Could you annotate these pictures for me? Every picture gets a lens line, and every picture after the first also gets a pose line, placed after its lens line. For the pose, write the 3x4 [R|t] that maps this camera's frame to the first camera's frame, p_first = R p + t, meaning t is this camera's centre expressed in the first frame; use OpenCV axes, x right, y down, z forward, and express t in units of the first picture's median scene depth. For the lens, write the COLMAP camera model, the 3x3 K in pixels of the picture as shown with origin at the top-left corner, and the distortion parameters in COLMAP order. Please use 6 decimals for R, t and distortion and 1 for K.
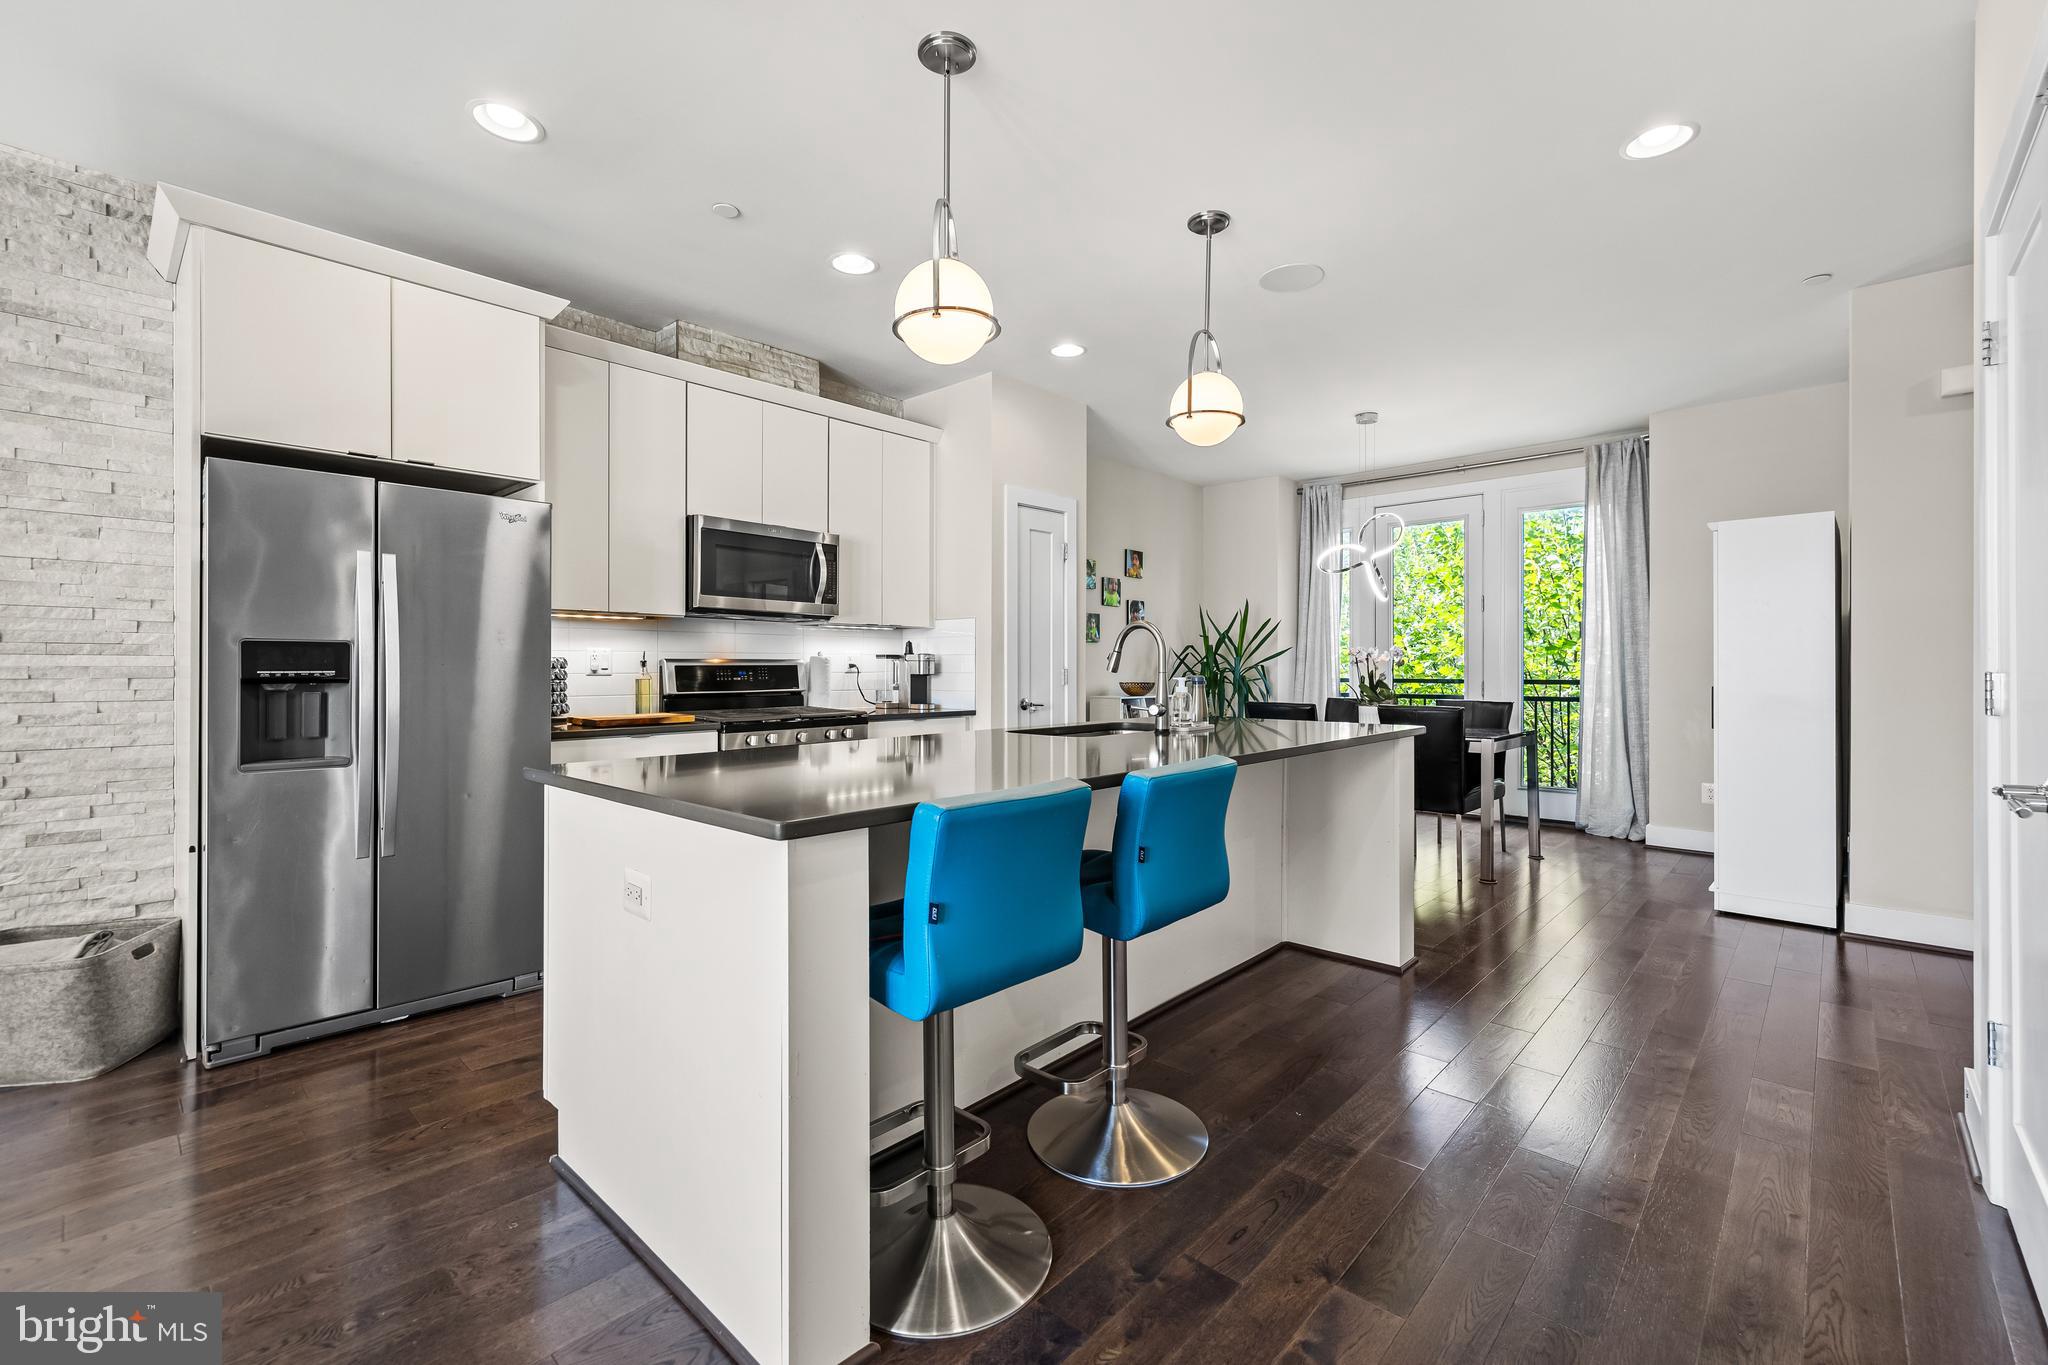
lens RADIAL K [[873.9, 0, 1022.1], [0, 873.9, 667.7], [0, 0, 1]] dist [0.000553, 0.000648]
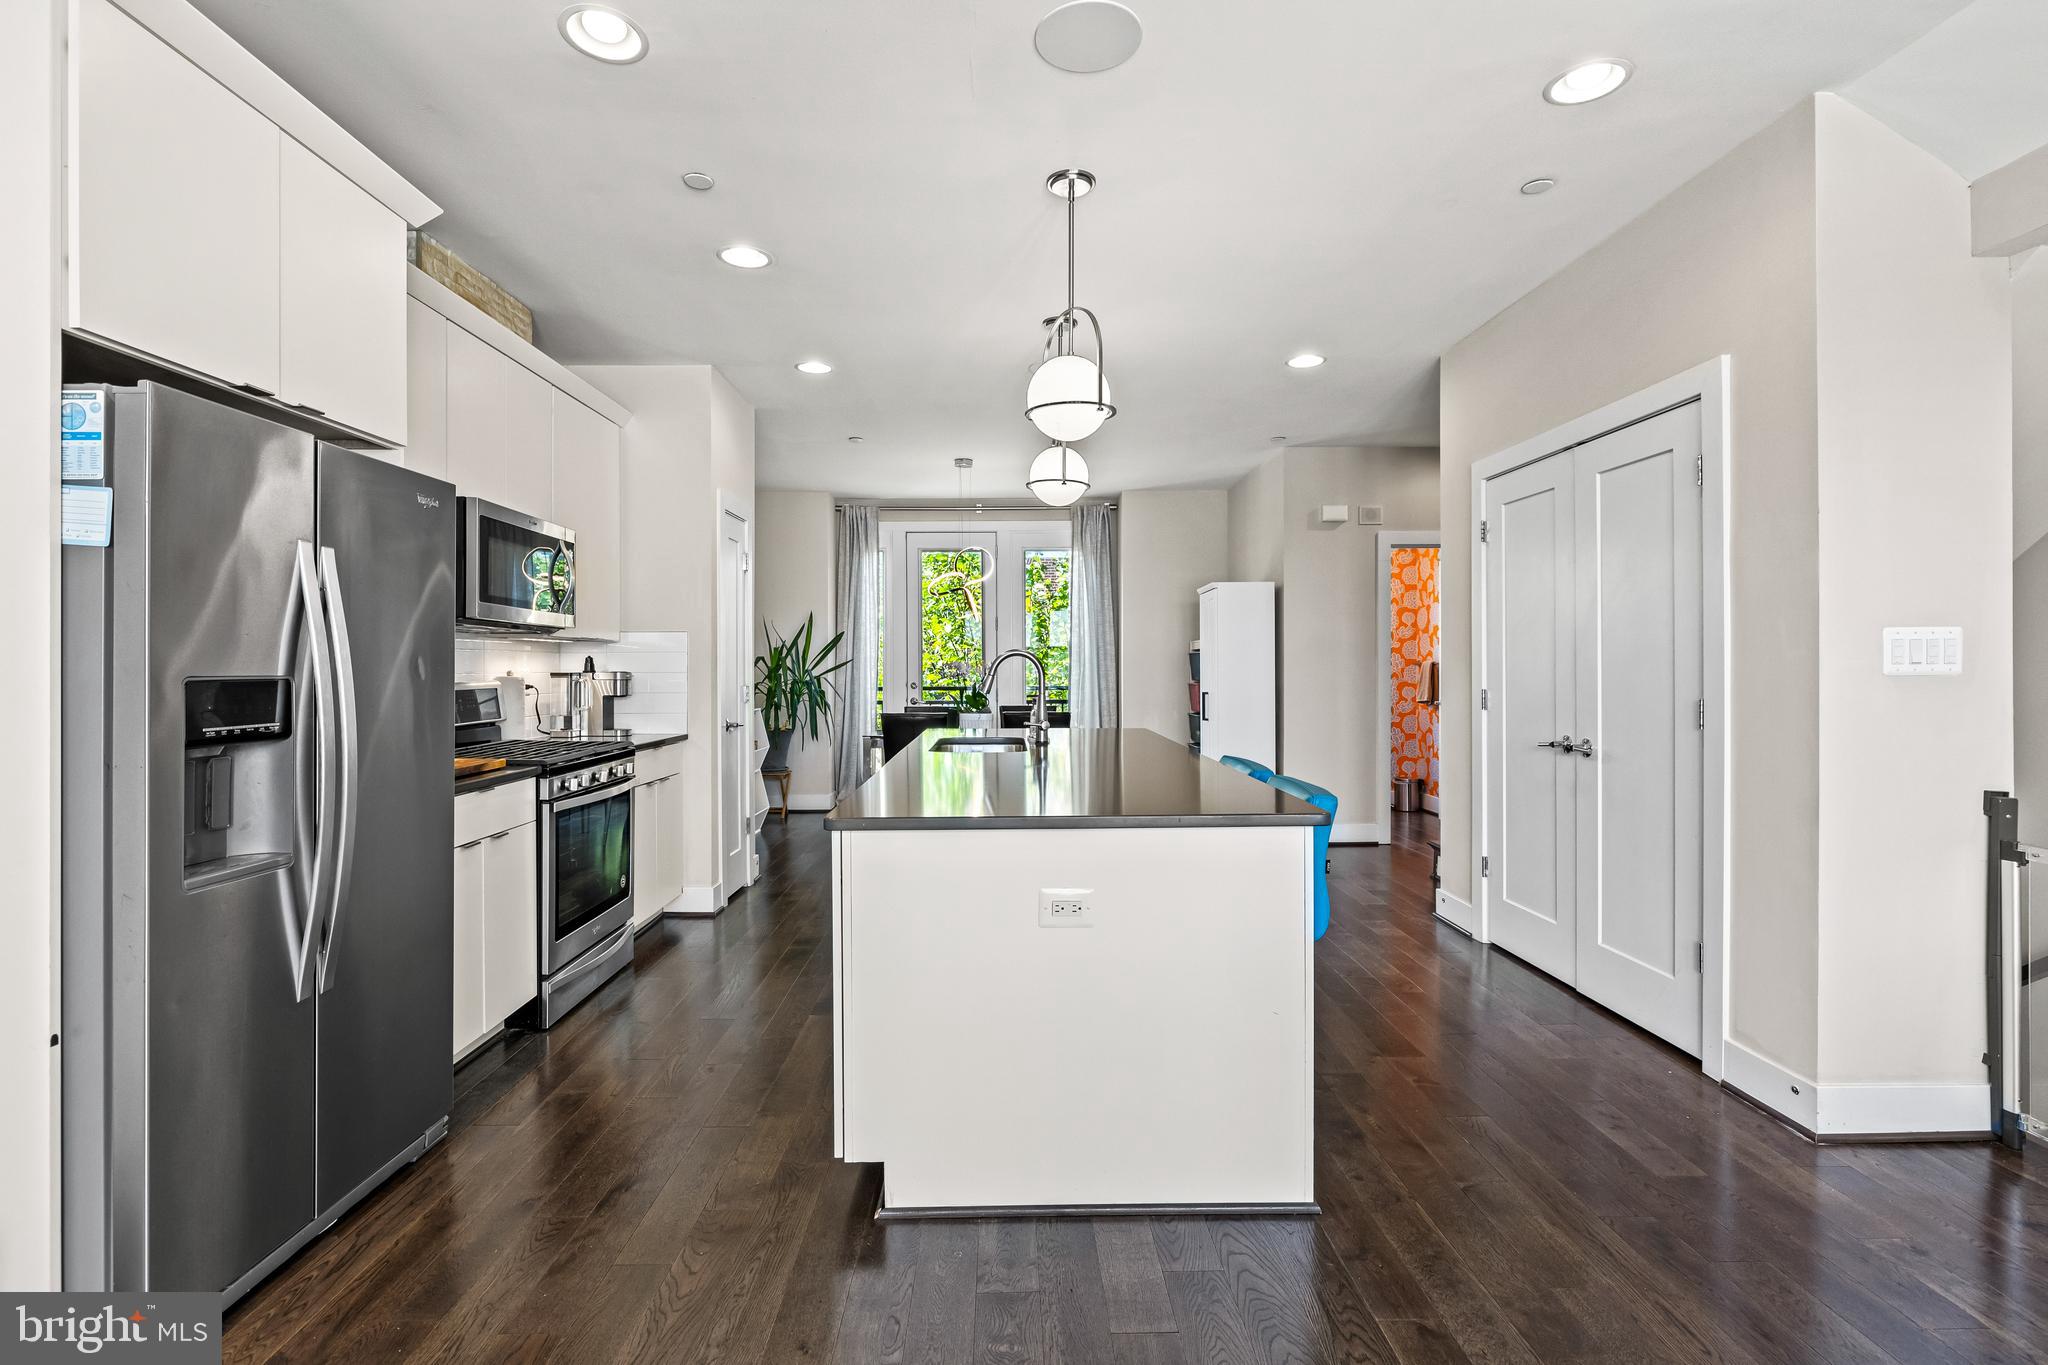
lens RADIAL K [[951.2, 0, 1018.0], [0, 951.2, 671.4], [0, 0, 1]] dist [-0.009808, 0.002555]
pose [[0.721754, -0.006361, 0.692120, -0.469282], [0.003494, 0.999979, 0.005546, -0.019863], [-0.692141, -0.001585, 0.721761, 0.052696]]
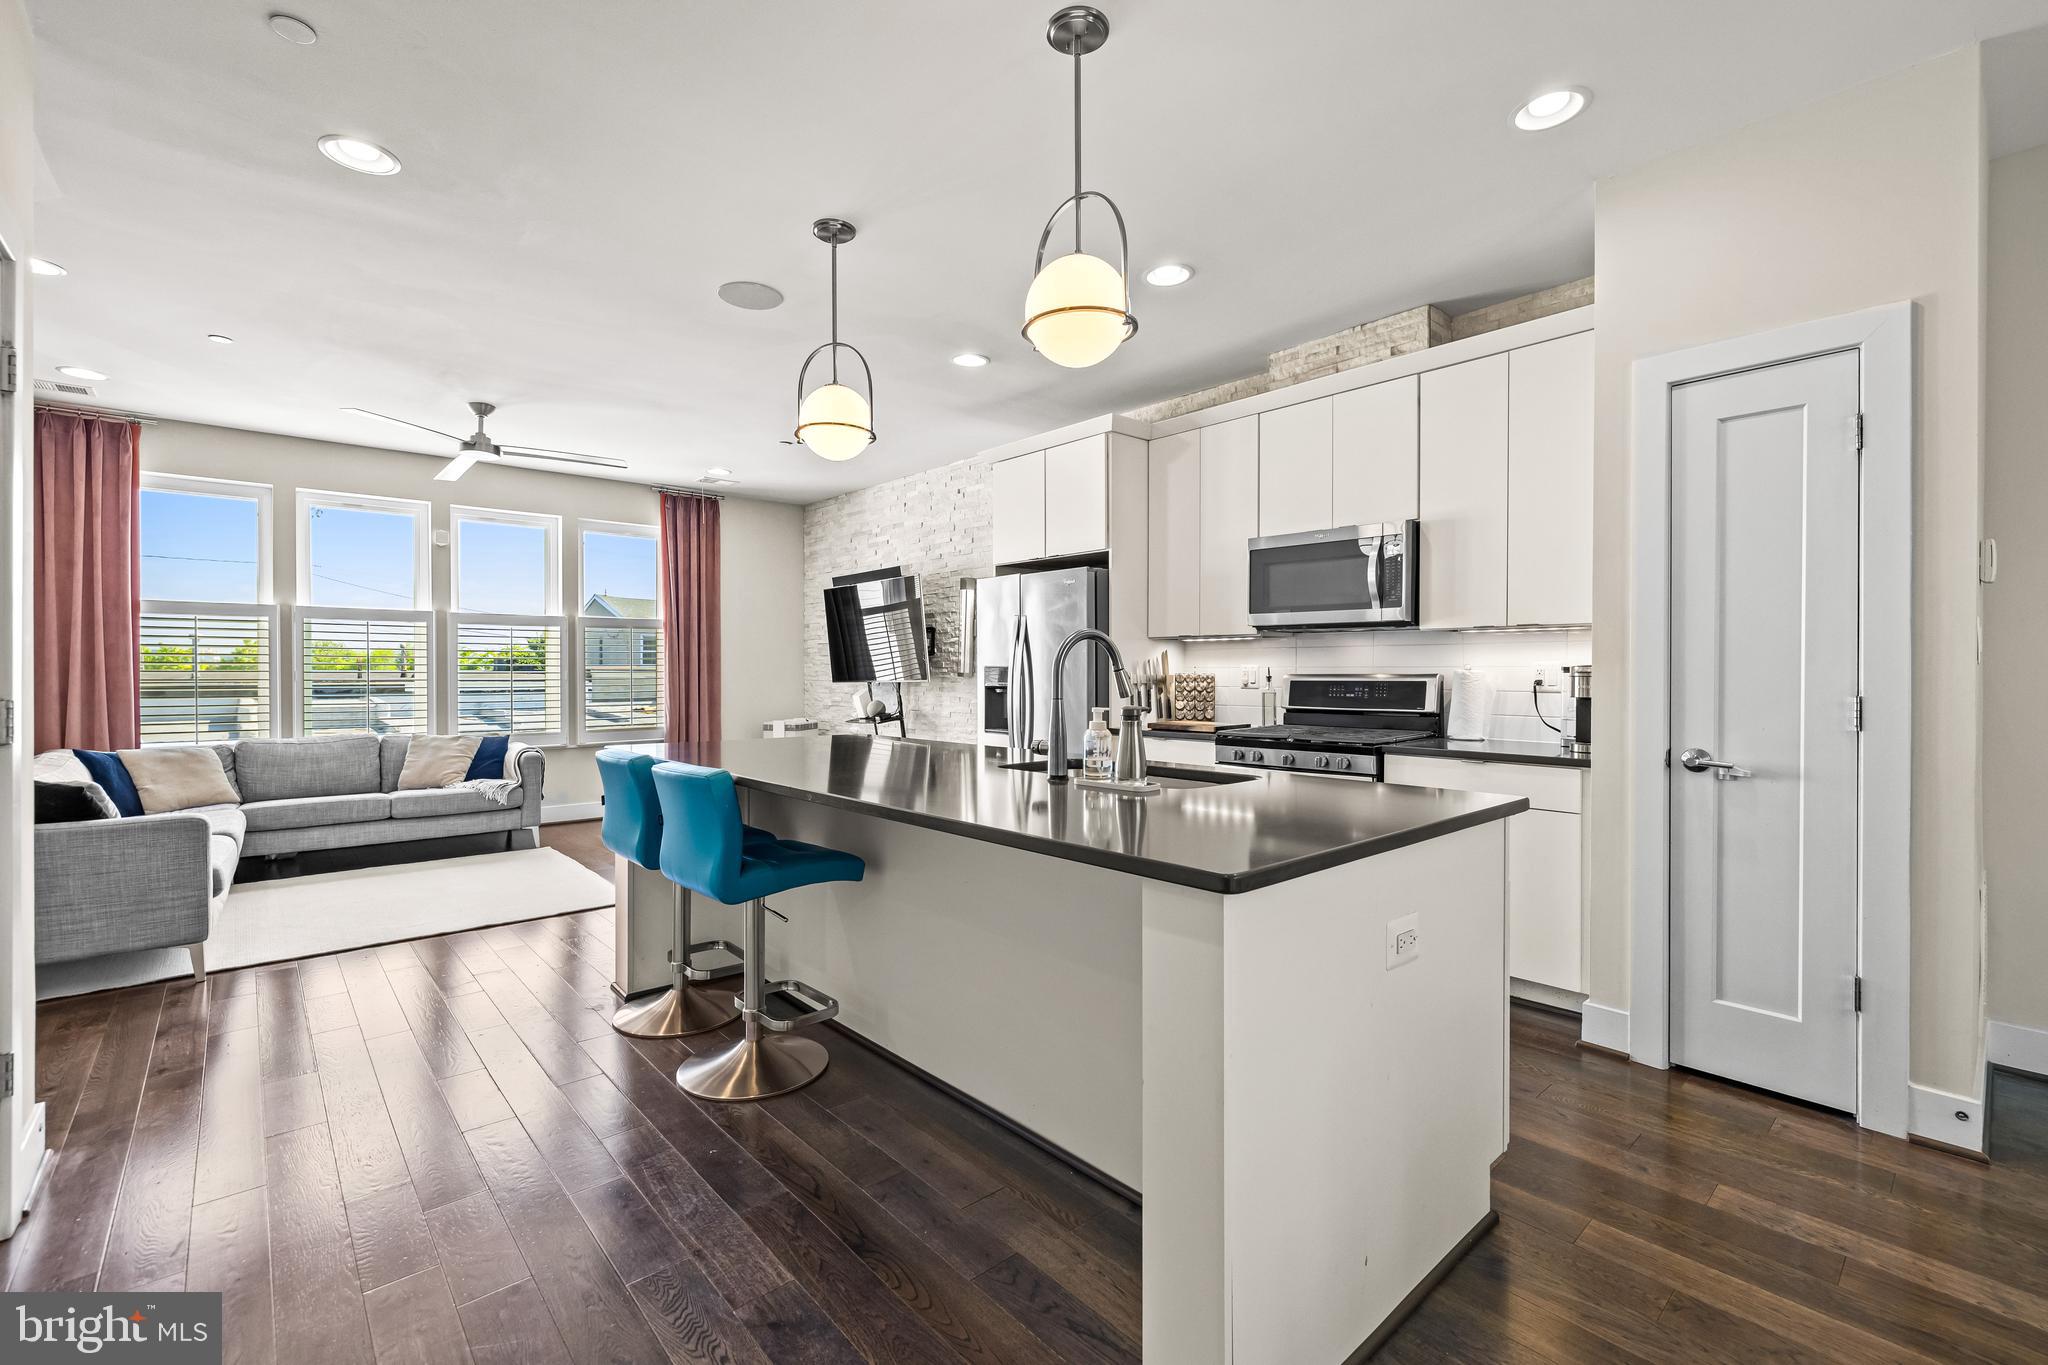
lens RADIAL K [[873.9, 0, 1013.0], [0, 873.9, 677.4], [0, 0, 1]] dist [0.000553, 0.000648]
pose [[-0.099734, 0.009362, -0.994970, 0.556112], [-0.000038, 0.999956, 0.009413, -0.012951], [0.995014, 0.000976, -0.099730, 0.636327]]
